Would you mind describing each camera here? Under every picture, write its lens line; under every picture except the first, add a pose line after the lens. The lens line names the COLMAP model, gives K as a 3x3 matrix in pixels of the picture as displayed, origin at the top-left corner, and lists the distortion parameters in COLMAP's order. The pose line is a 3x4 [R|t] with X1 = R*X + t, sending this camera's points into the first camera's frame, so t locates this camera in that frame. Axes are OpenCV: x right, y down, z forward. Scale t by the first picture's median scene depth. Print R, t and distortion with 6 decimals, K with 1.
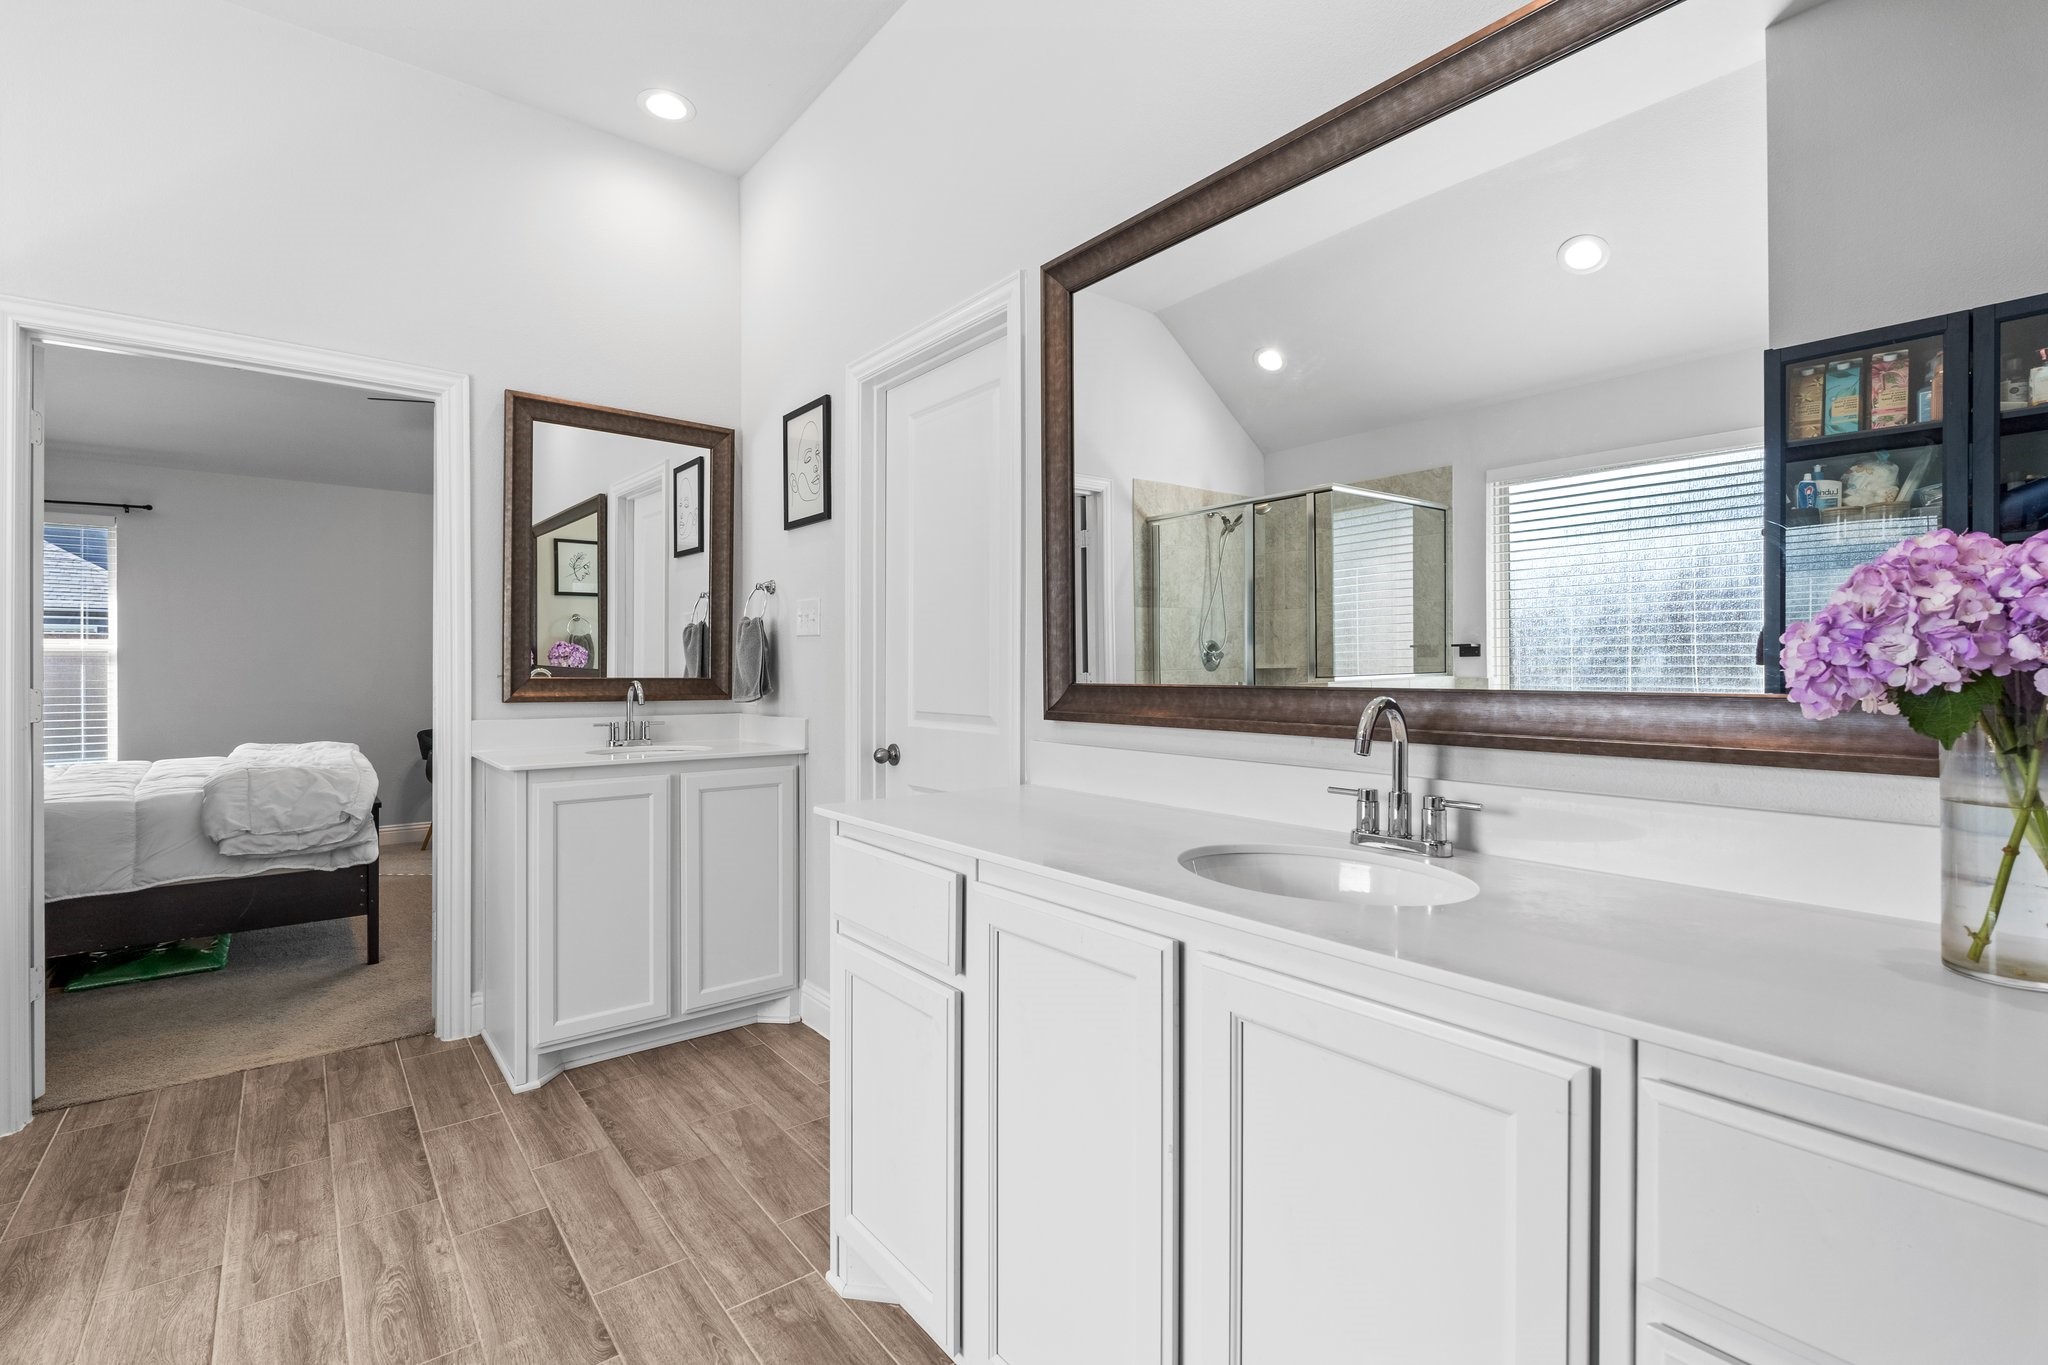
lens RADIAL K [[929.0, 0, 1024.0], [0, 929.0, 682.5], [0, 0, 1]] dist [-0.000517, -0.000200]
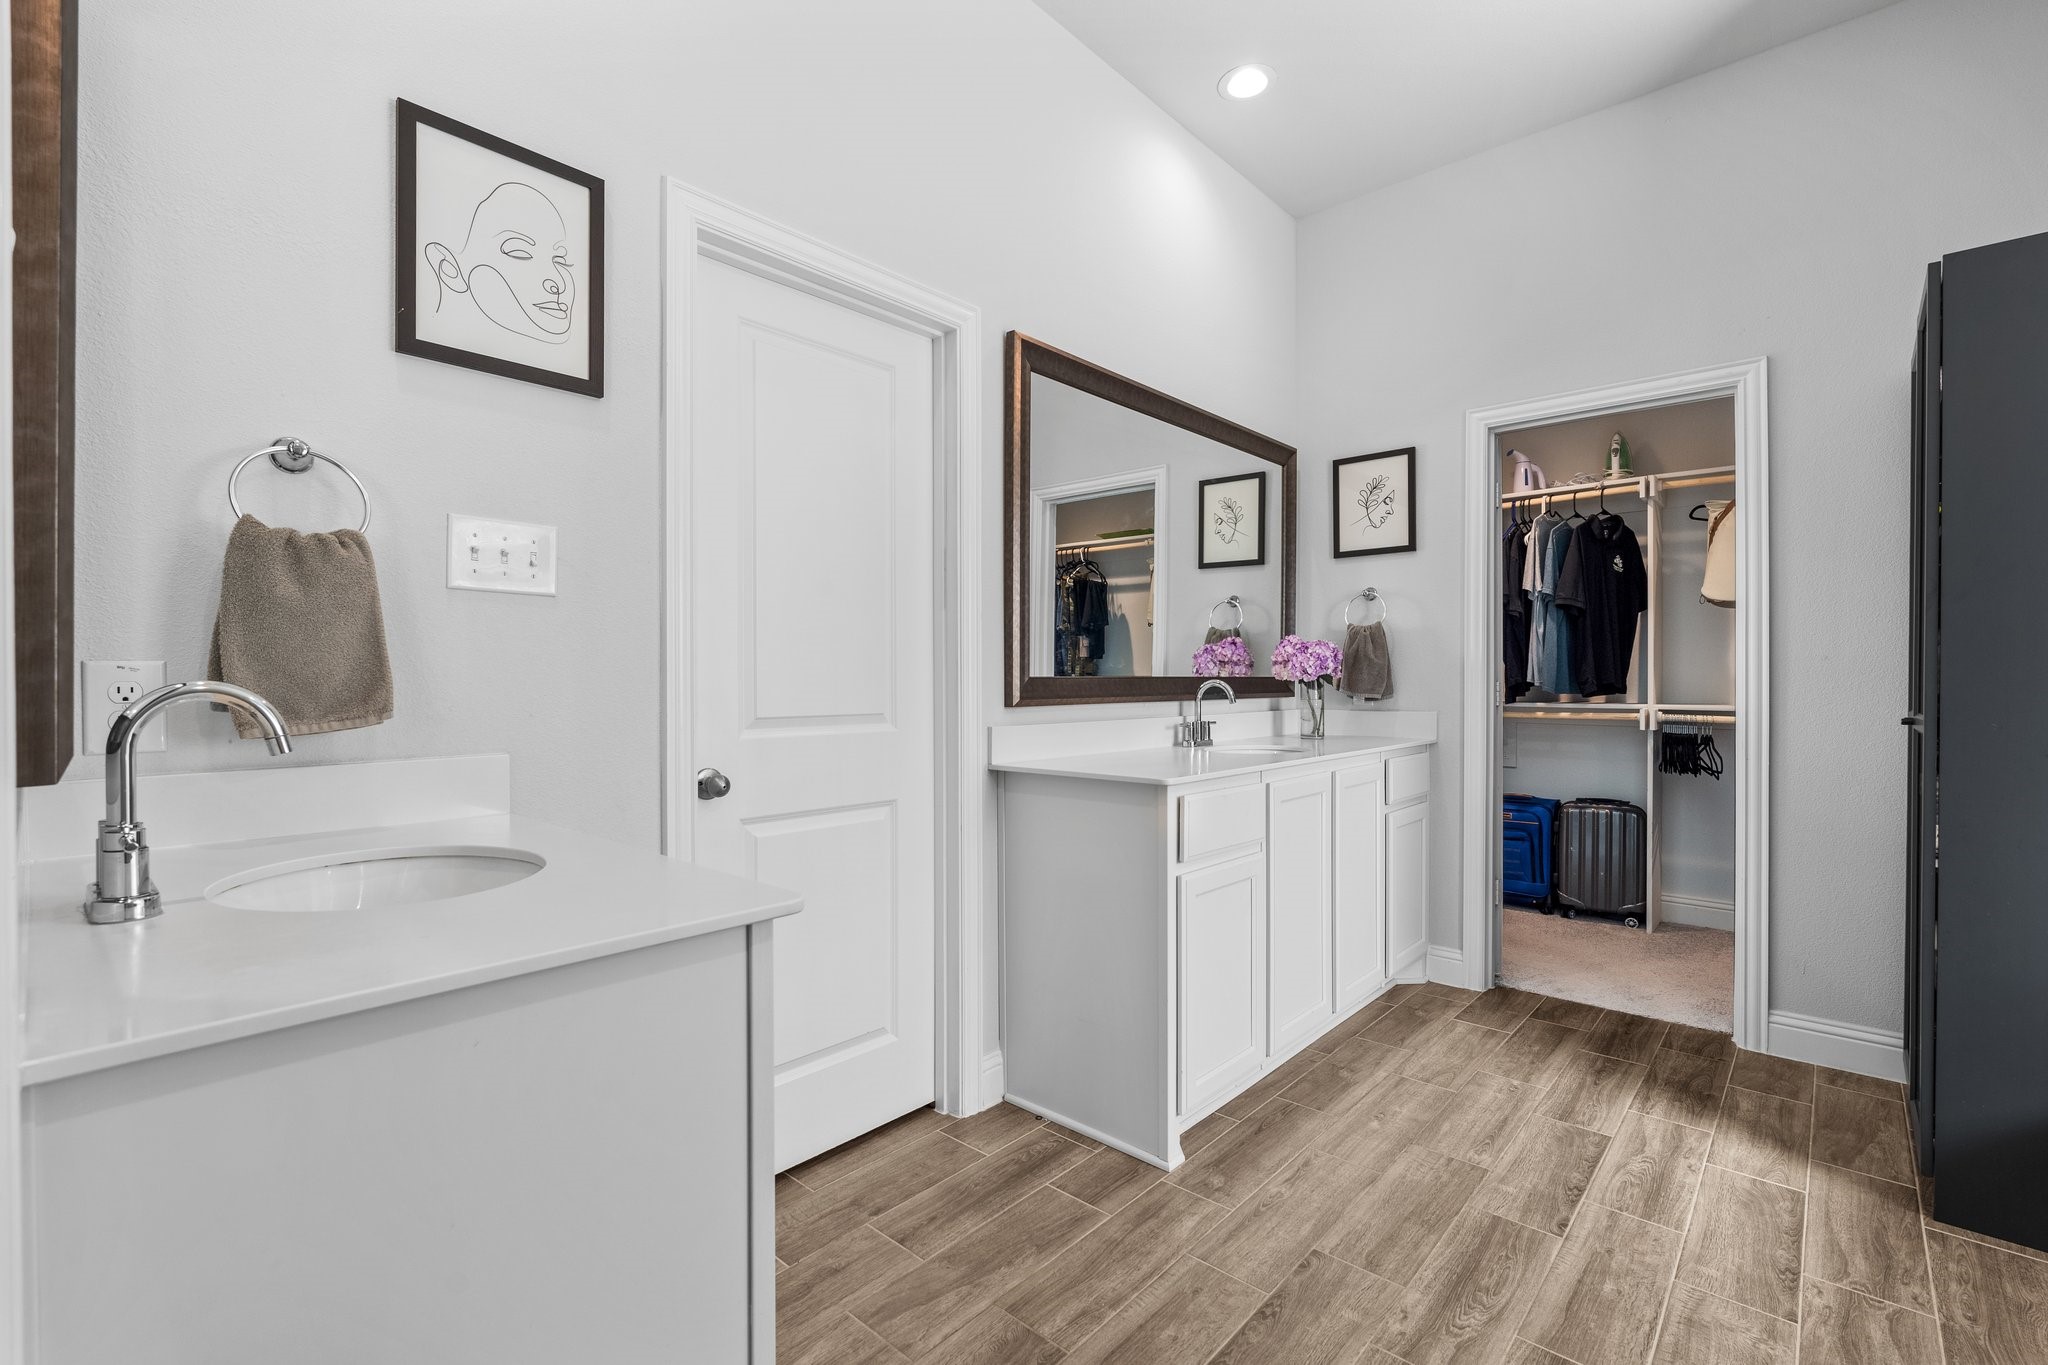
lens RADIAL K [[899.4, 0, 1022.7], [0, 899.4, 692.5], [0, 0, 1]] dist [-0.003149, -0.000133]
pose [[-0.164031, -0.017647, 0.986297, -1.161011], [0.012326, 0.999725, 0.019937, -0.002203], [-0.986378, 0.015428, -0.163768, 1.206193]]
